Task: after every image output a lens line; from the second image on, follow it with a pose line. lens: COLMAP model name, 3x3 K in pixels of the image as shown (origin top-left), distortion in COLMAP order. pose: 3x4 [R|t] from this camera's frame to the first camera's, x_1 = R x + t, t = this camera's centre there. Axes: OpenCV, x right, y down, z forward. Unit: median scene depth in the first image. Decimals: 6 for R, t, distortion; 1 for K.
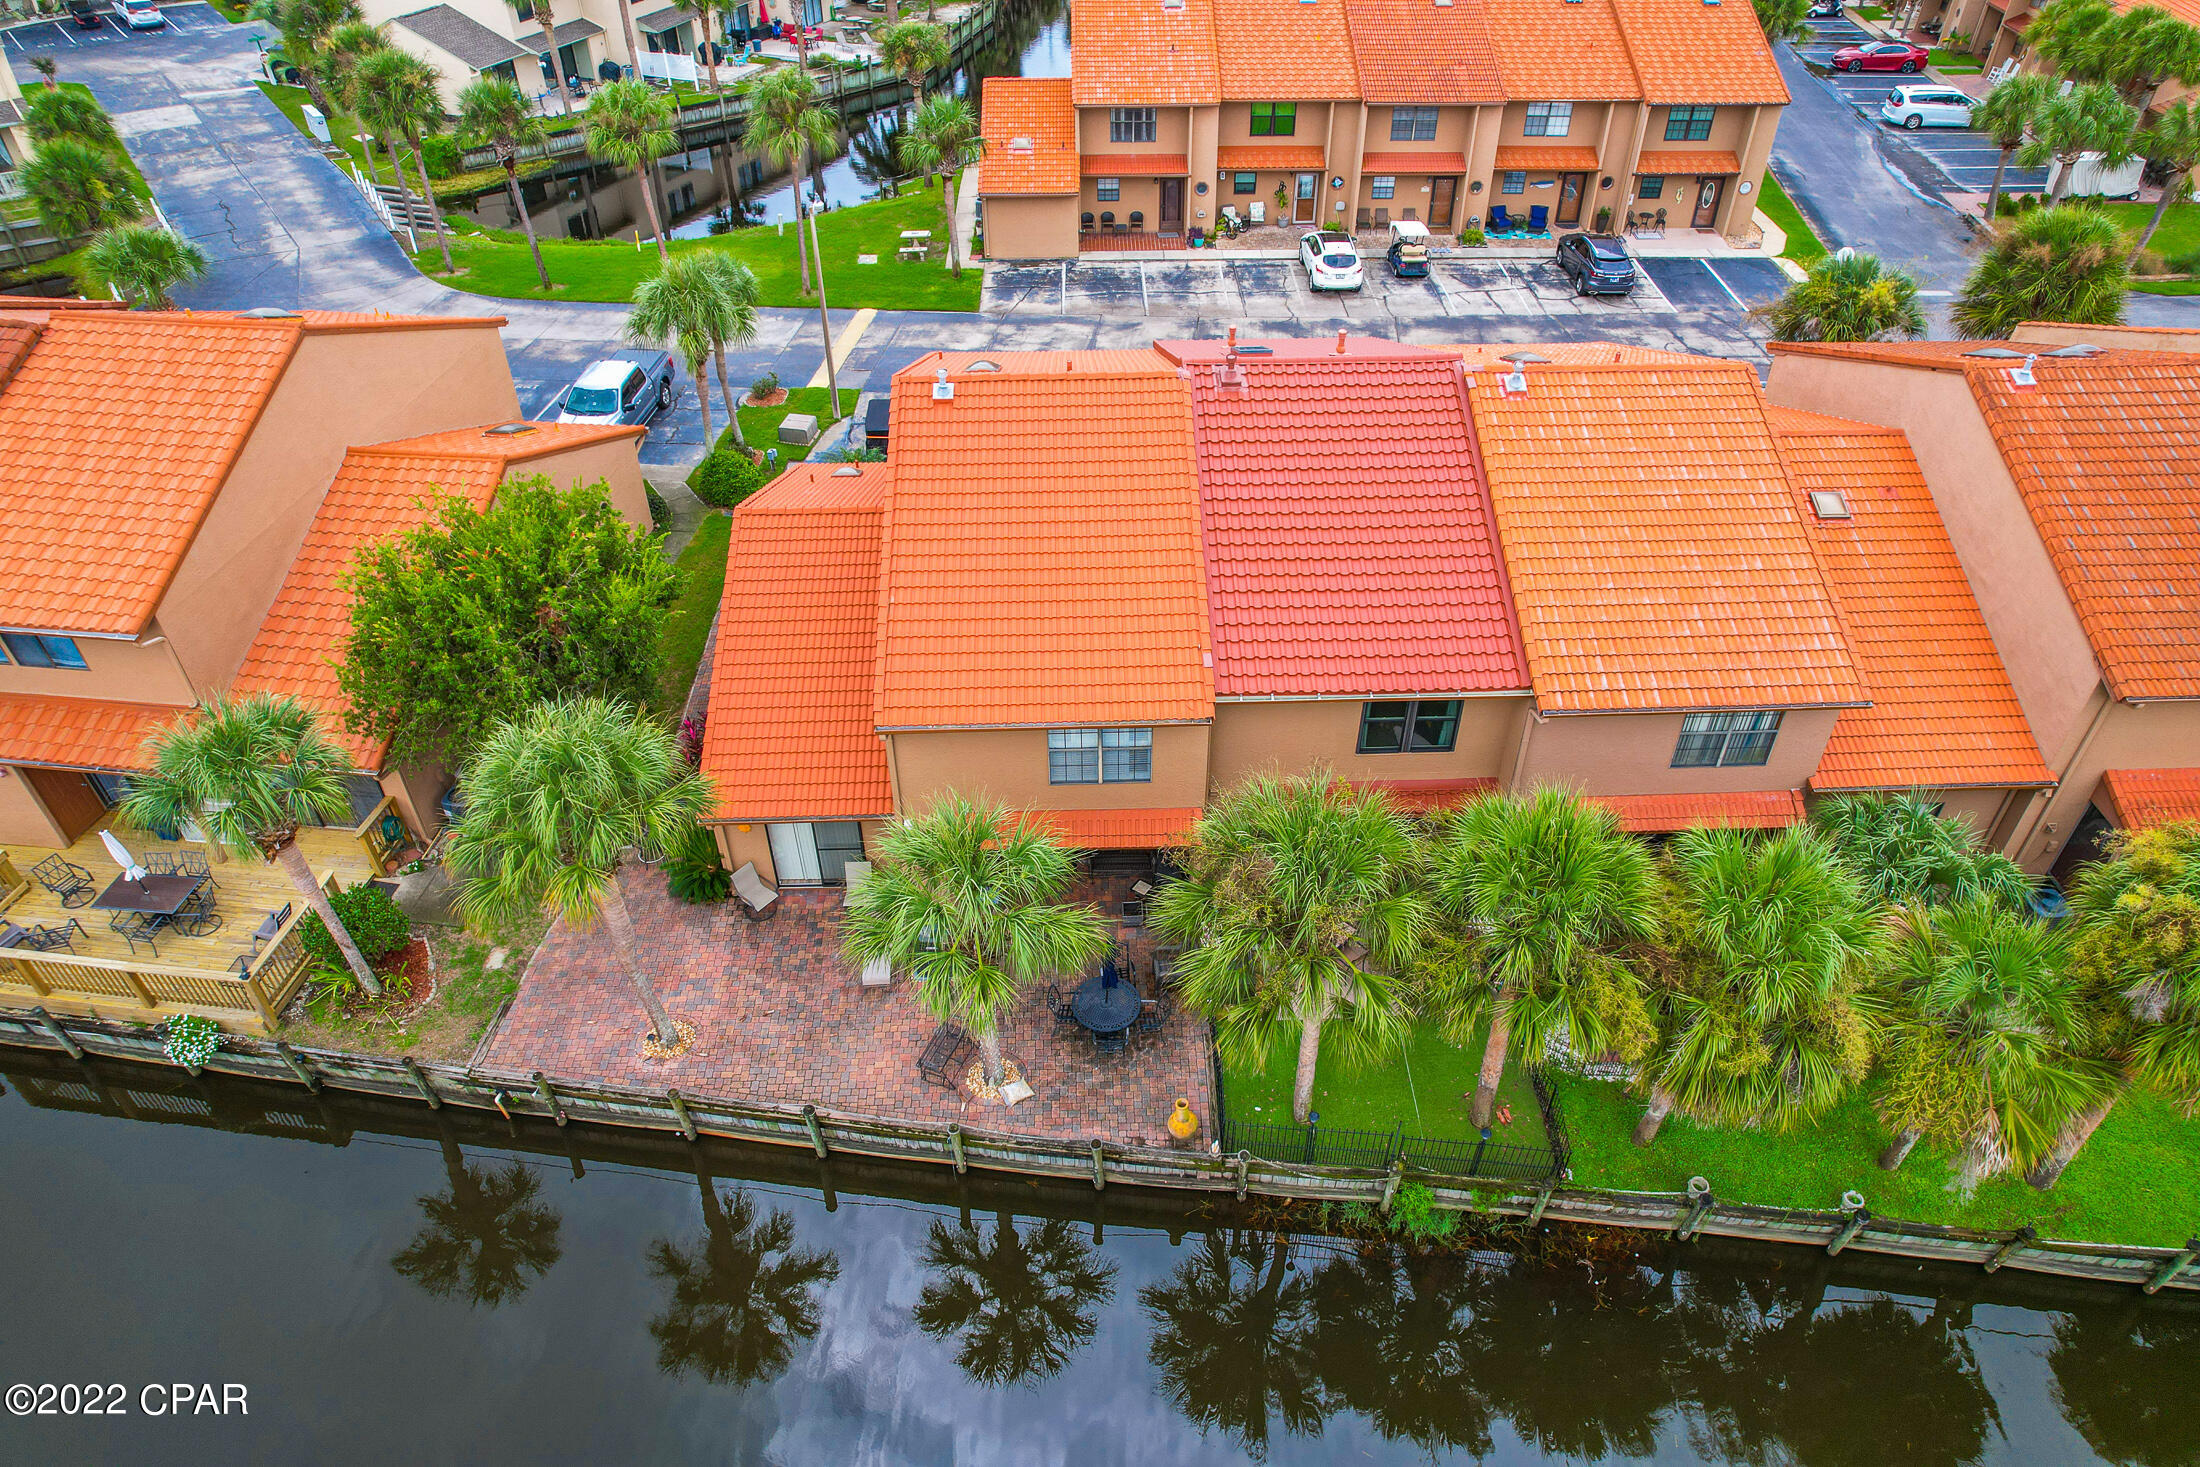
lens RADIAL K [[1410.1, 0, 1107.8], [0, 1410.1, 734.7], [0, 0, 1]] dist [-0.071158, 0.063564]
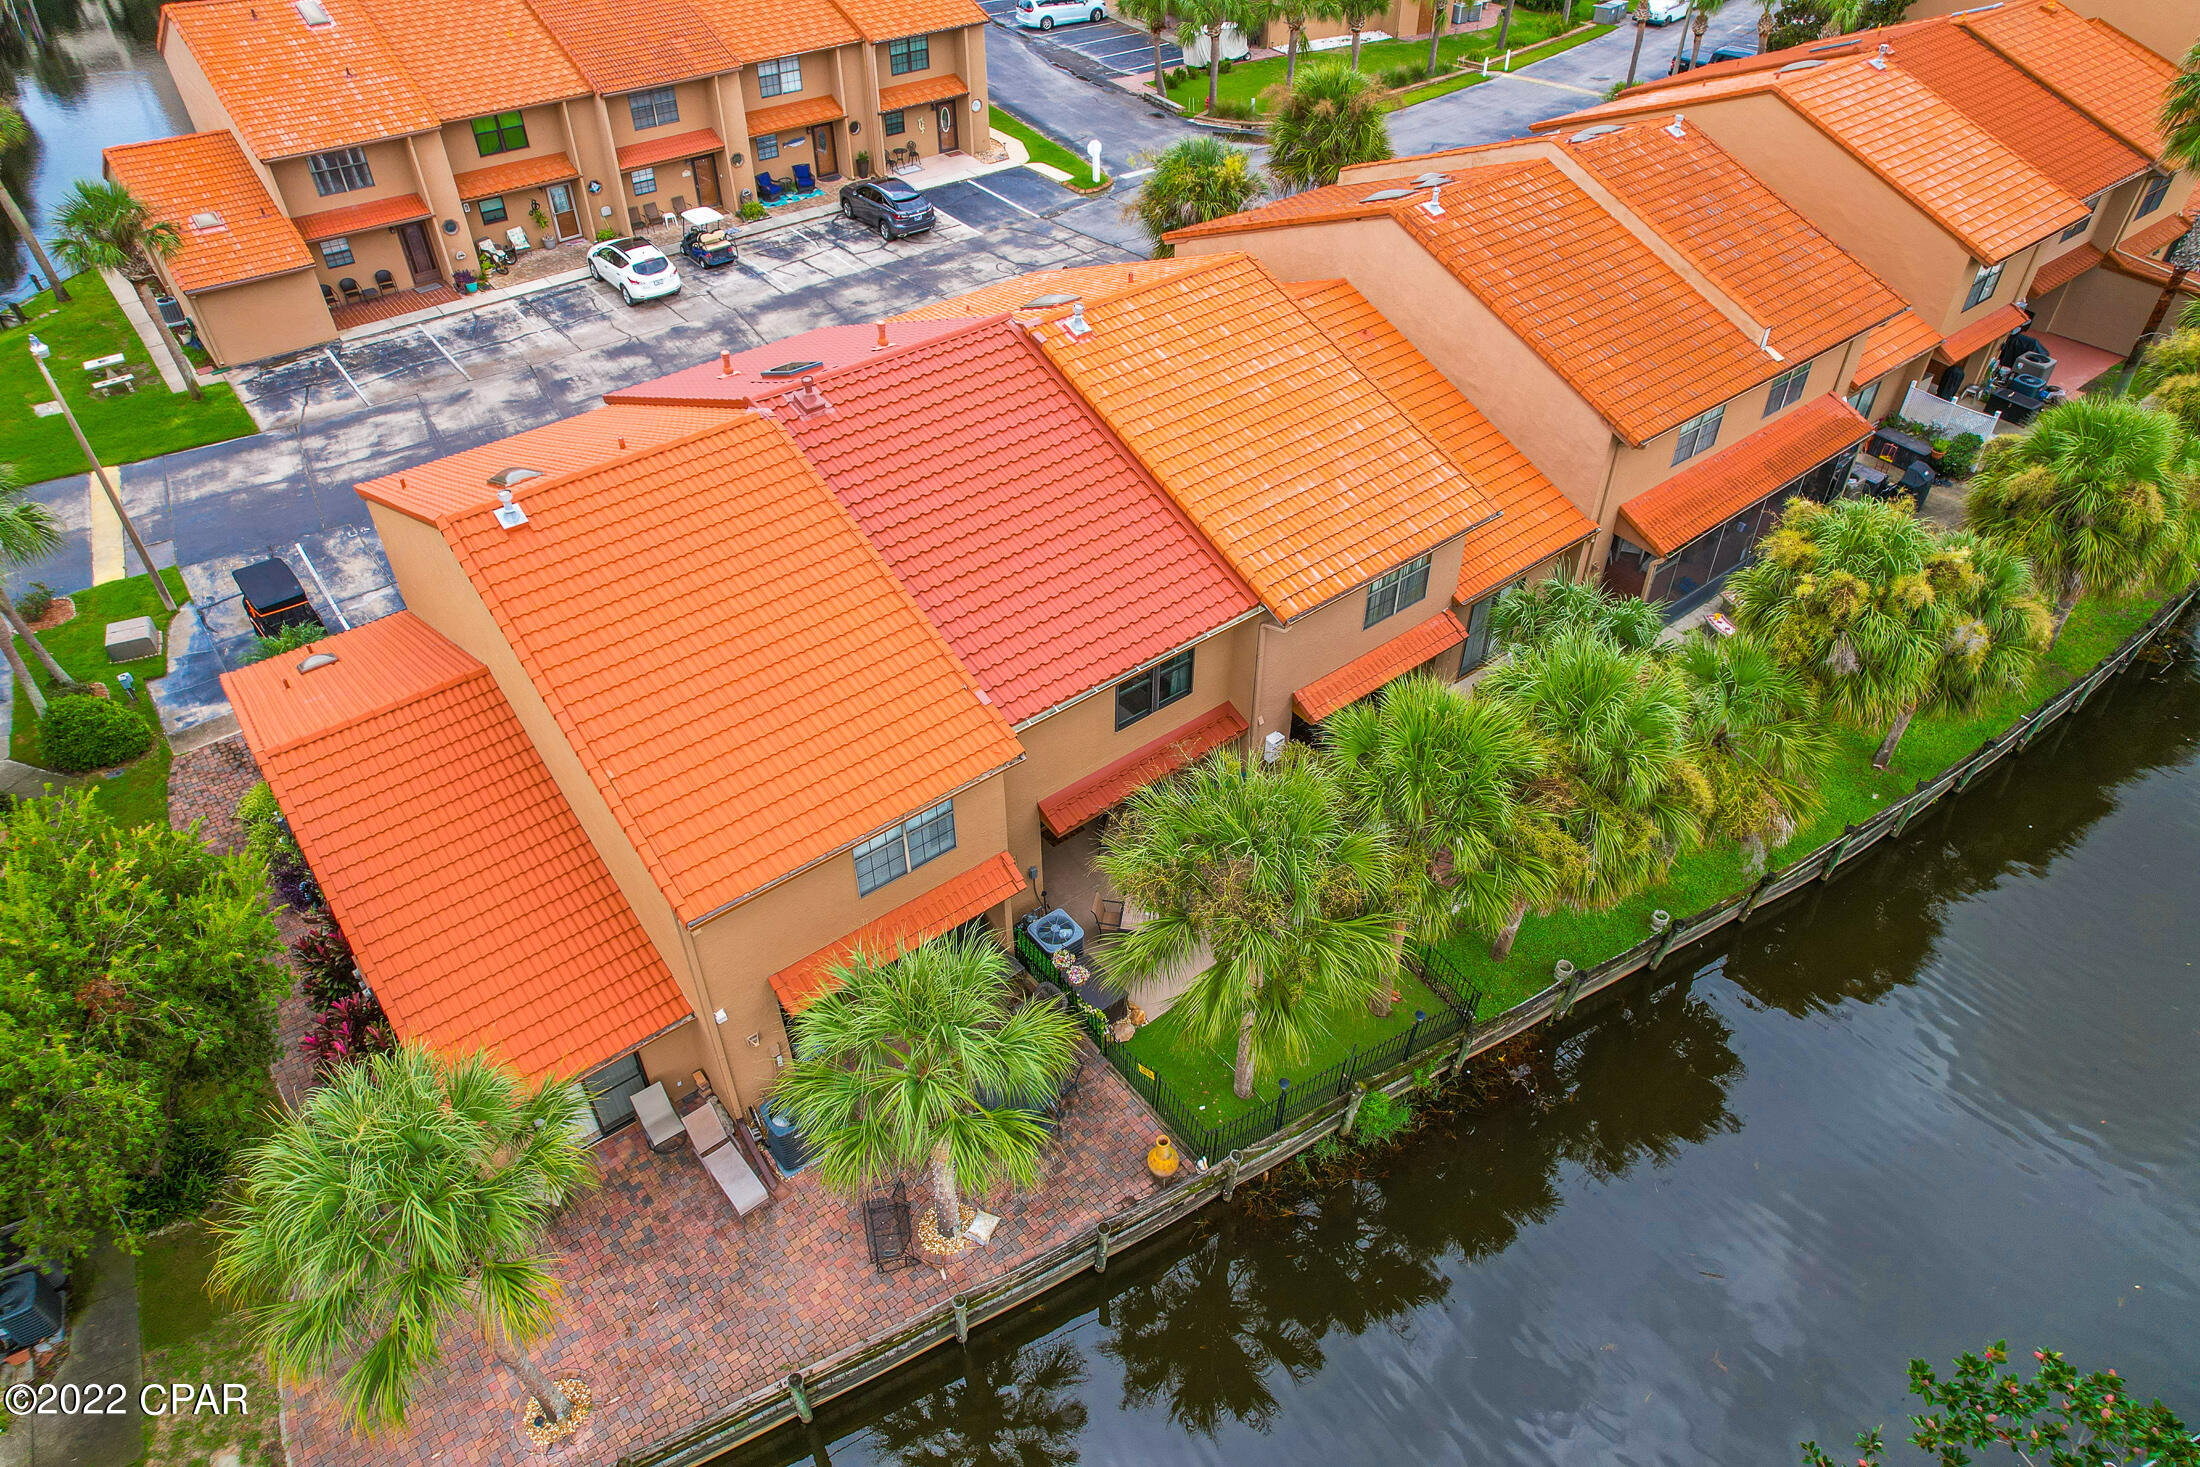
lens RADIAL K [[1410.1, 0, 1134.9], [0, 1410.1, 734.9], [0, 0, 1]] dist [-0.071158, 0.063564]
pose [[0.802962, -0.383624, 0.456162, -0.111445], [0.373533, 0.920281, 0.116426, -0.040514], [-0.464461, 0.076906, 0.882248, 0.061968]]
